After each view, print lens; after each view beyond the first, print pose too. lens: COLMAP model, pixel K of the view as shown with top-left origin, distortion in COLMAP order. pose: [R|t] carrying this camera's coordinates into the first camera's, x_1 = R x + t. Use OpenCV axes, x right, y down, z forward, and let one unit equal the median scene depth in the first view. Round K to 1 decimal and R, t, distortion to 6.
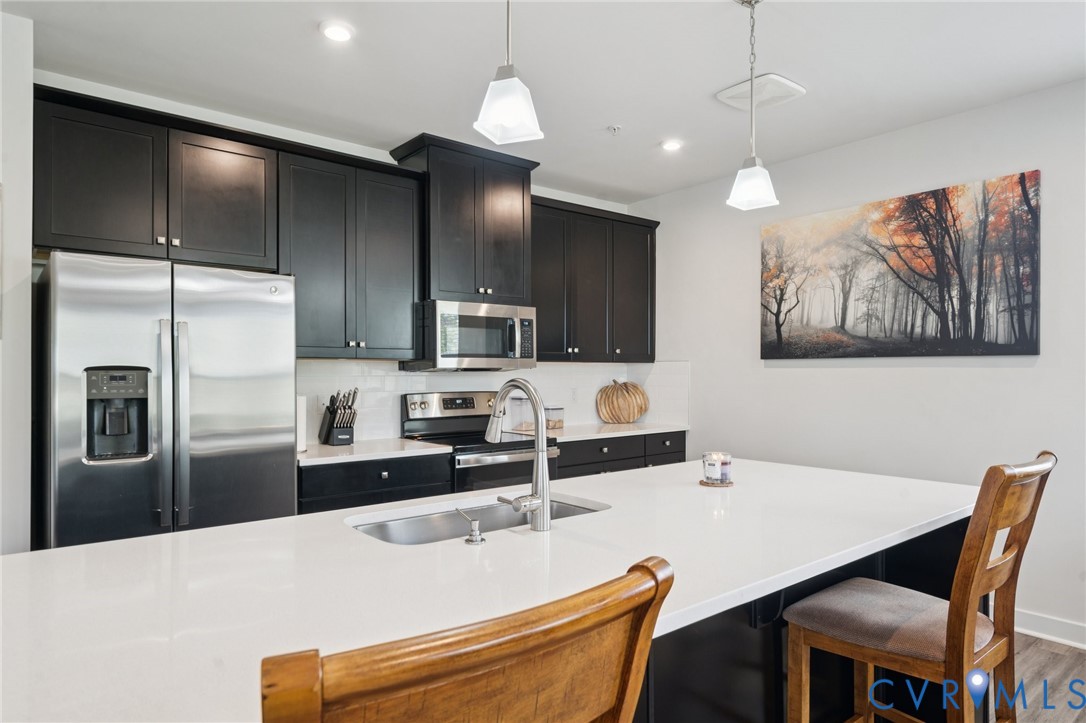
lens RADIAL K [[629.6, 0, 541.7], [0, 629.6, 367.1], [0, 0, 1]] dist [-0.005762, -0.001132]
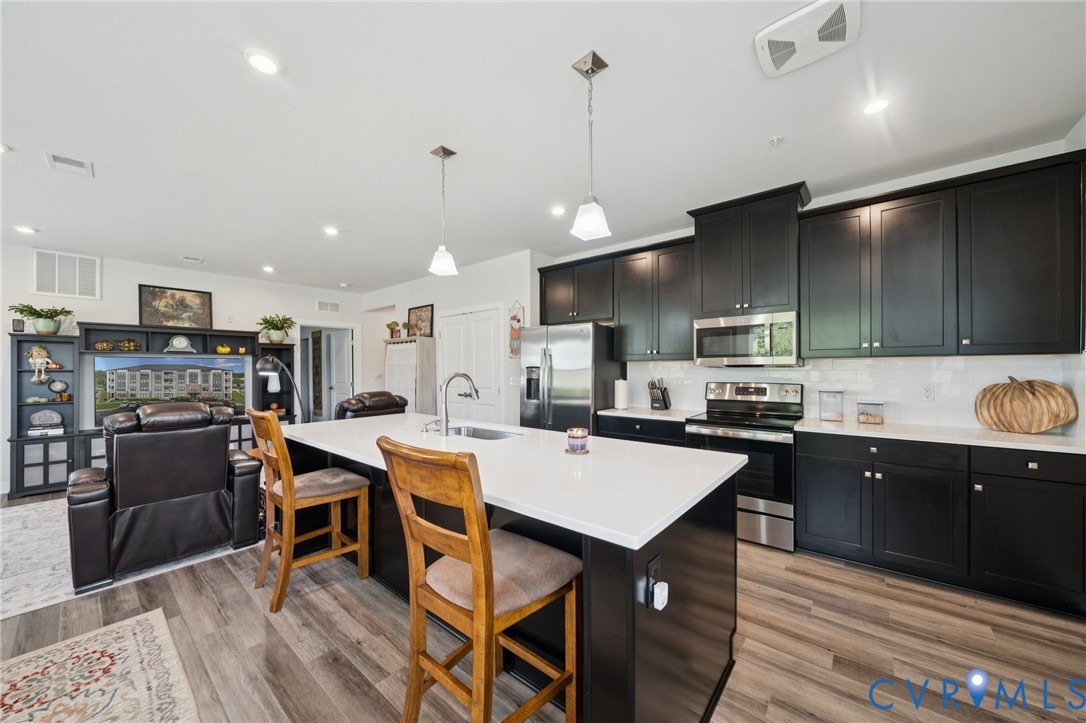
lens RADIAL K [[393.9, 0, 540.8], [0, 393.9, 367.4], [0, 0, 1]] dist [-0.000847, -0.000054]
pose [[0.208580, -0.003590, -0.977999, 1.220119], [0.010757, 0.999941, -0.001377, 0.006558], [0.977946, -0.010233, 0.208606, 0.816302]]
